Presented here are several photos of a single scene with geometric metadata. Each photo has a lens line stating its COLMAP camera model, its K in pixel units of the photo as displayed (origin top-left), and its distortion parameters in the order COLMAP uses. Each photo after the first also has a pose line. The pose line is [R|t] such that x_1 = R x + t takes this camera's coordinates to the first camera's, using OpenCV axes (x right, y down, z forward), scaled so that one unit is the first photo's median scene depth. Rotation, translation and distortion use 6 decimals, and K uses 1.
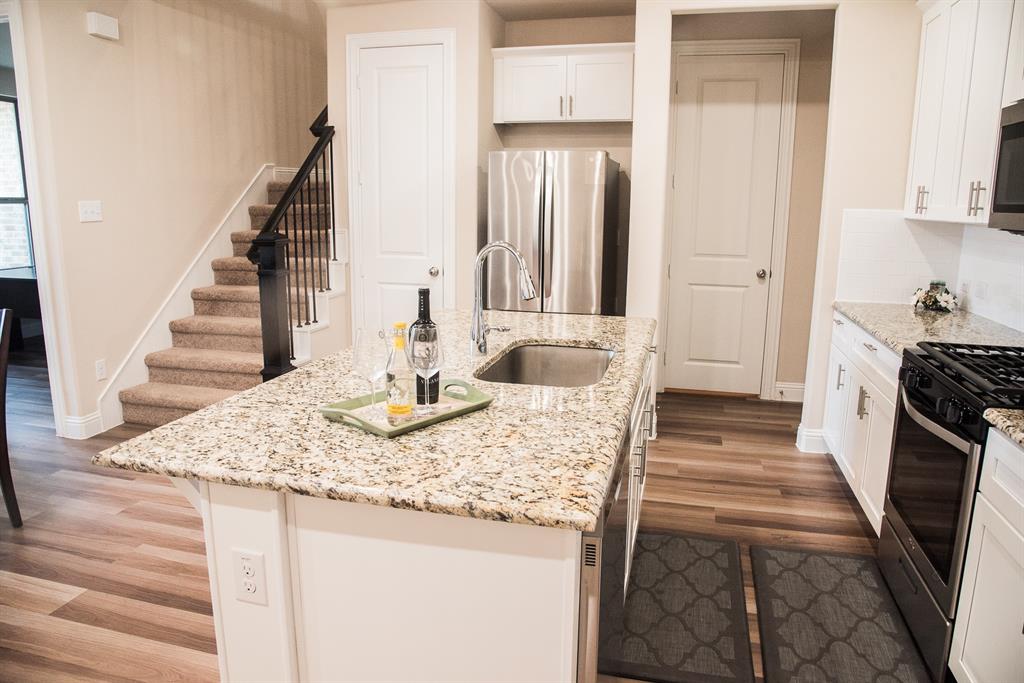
lens RADIAL K [[688.7, 0, 514.5], [0, 688.7, 341.8], [0, 0, 1]] dist [-0.115718, 0.049441]
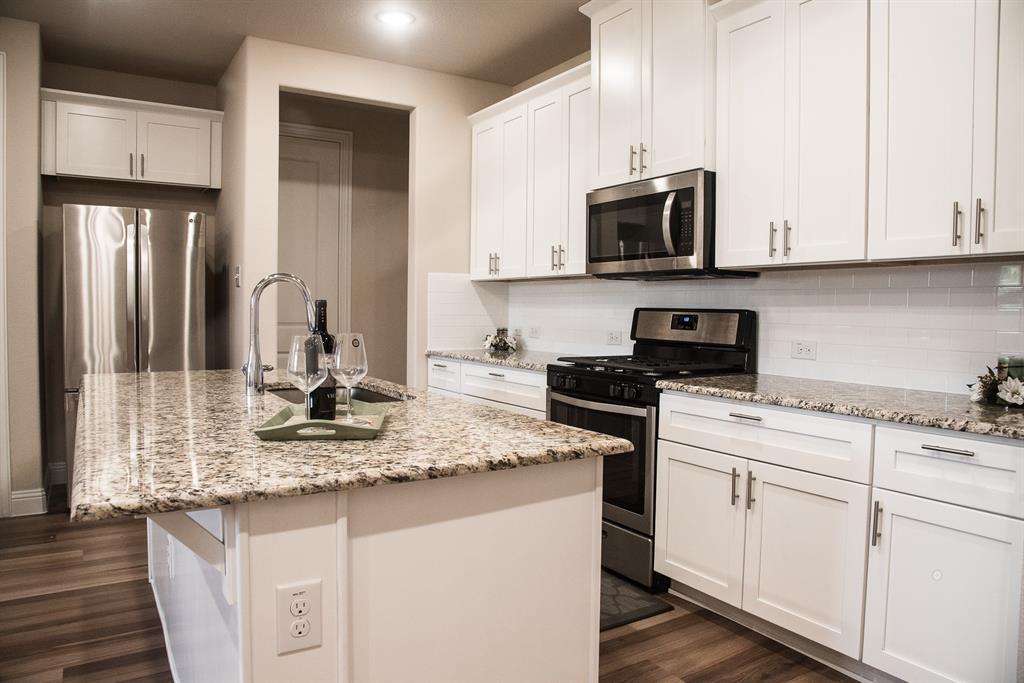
lens RADIAL K [[688.7, 0, 514.5], [0, 688.7, 341.8], [0, 0, 1]] dist [-0.115718, 0.049441]
pose [[0.682670, -0.035114, 0.729883, -0.412580], [0.139127, 0.986819, -0.082653, 0.062376], [-0.717360, 0.157971, 0.678557, 0.101040]]
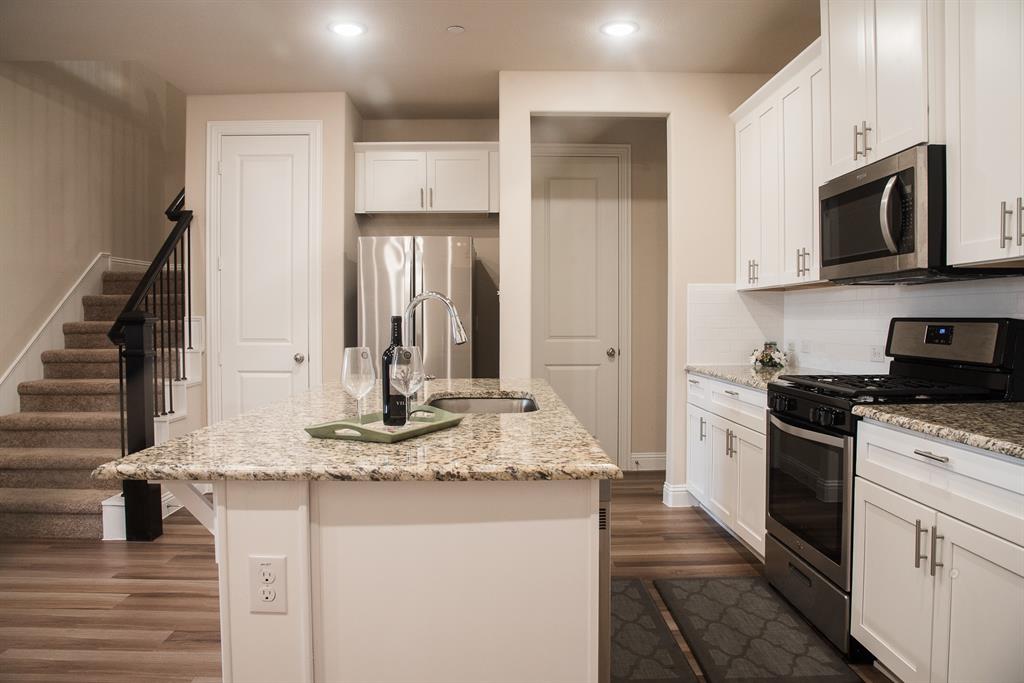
lens RADIAL K [[709.4, 0, 516.3], [0, 709.4, 340.4], [0, 0, 1]] dist [-0.125968, 0.064325]
pose [[0.961519, -0.019023, 0.274079, -0.162115], [0.065282, 0.984848, -0.160664, 0.094920], [-0.266870, 0.172374, 0.948192, -0.059093]]
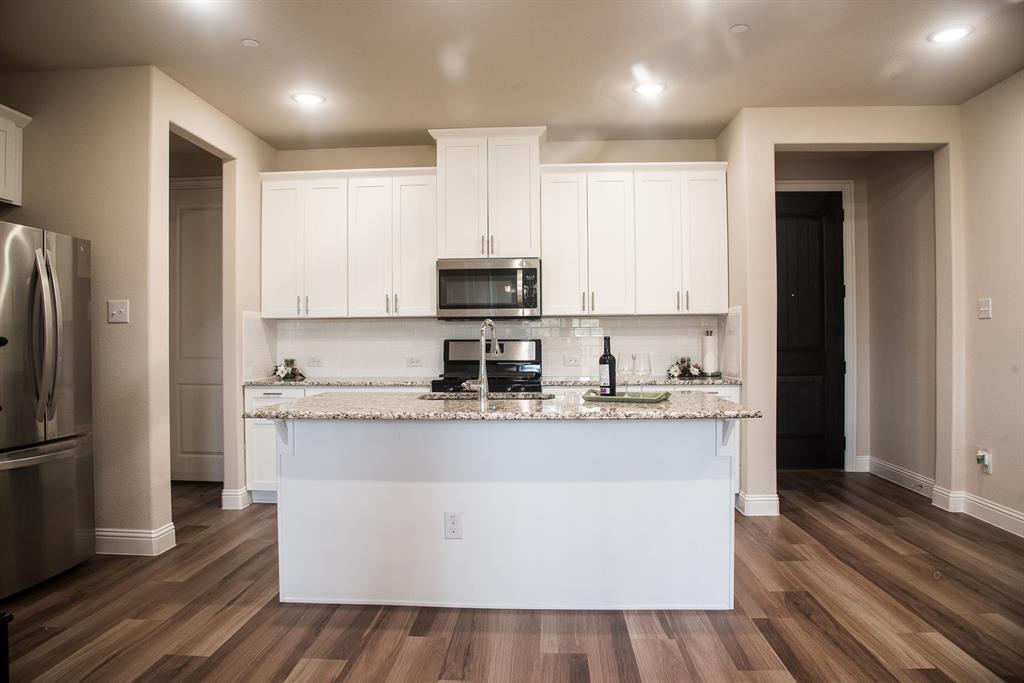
lens RADIAL K [[688.7, 0, 514.5], [0, 688.7, 341.8], [0, 0, 1]] dist [-0.115718, 0.049441]
pose [[-0.192414, -0.008736, 0.981275, -1.220417], [0.199076, 0.978820, 0.047750, -0.129790], [-0.960909, 0.204536, -0.186599, 1.012189]]
